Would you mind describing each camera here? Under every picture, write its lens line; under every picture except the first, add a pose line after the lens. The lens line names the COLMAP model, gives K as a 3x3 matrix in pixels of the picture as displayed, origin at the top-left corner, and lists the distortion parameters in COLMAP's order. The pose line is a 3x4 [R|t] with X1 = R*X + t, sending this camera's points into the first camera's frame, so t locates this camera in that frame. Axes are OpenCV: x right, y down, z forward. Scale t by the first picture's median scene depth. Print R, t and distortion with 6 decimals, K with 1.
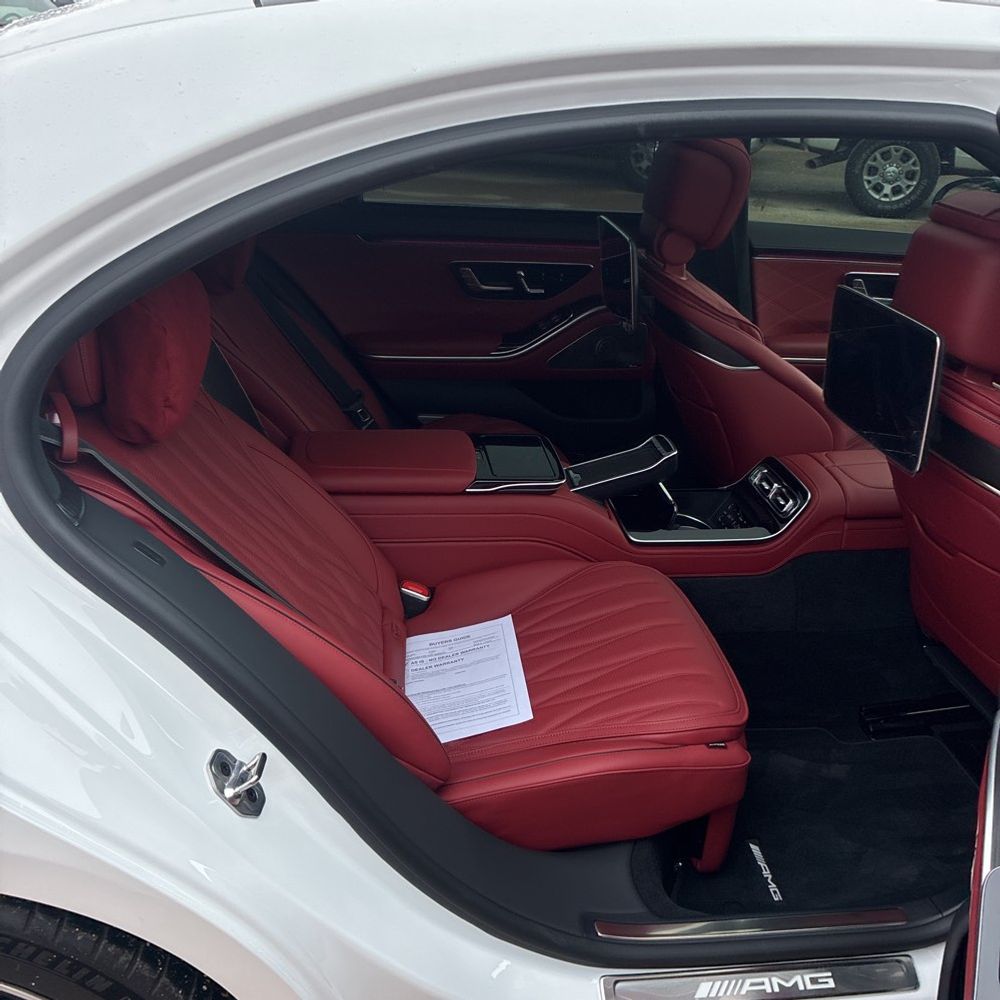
lens RADIAL K [[1034.0, 0, 495.7], [0, 1034.0, 496.1], [0, 0, 1]] dist [0.028512, 0.003761]
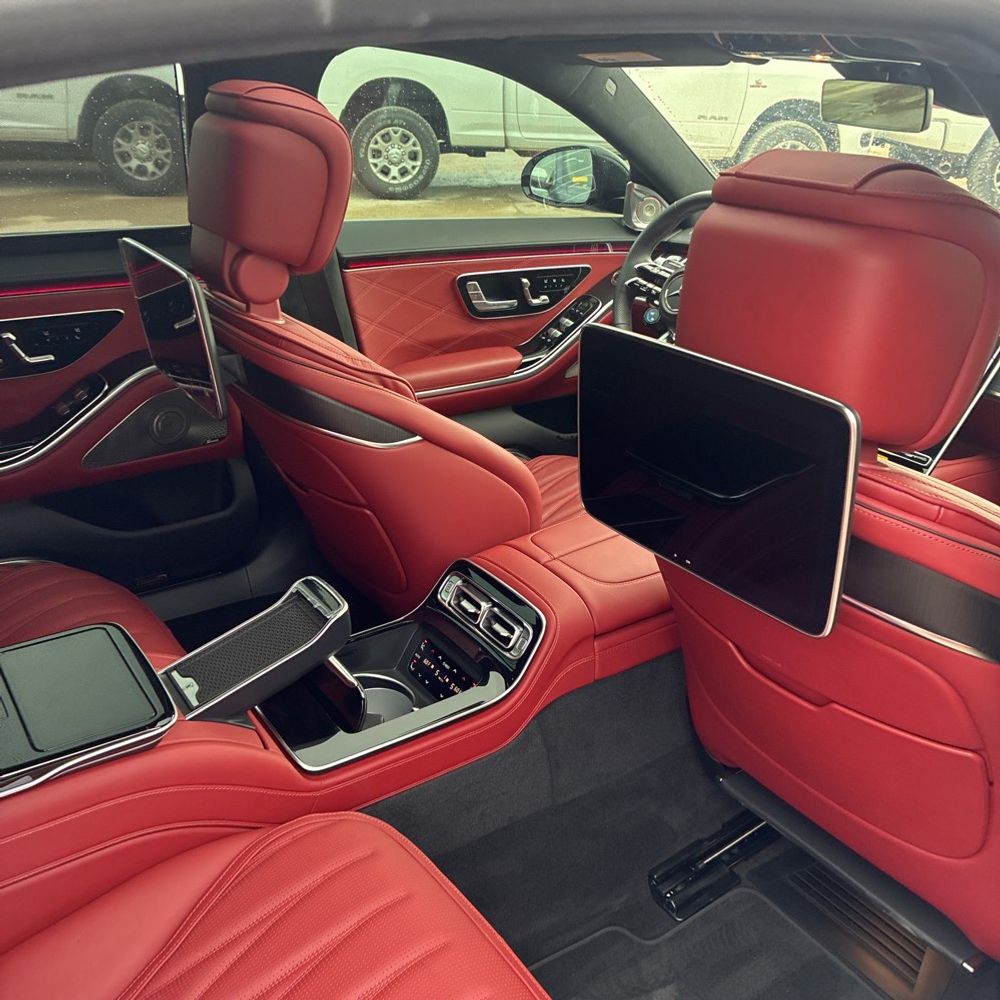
lens RADIAL K [[1034.0, 0, 495.7], [0, 1034.0, 496.1], [0, 0, 1]] dist [0.028512, 0.003761]
pose [[0.892751, -0.206158, 0.400619, 0.016302], [0.203884, 0.977777, 0.048820, -0.098235], [-0.401780, 0.038096, 0.914943, 0.323030]]
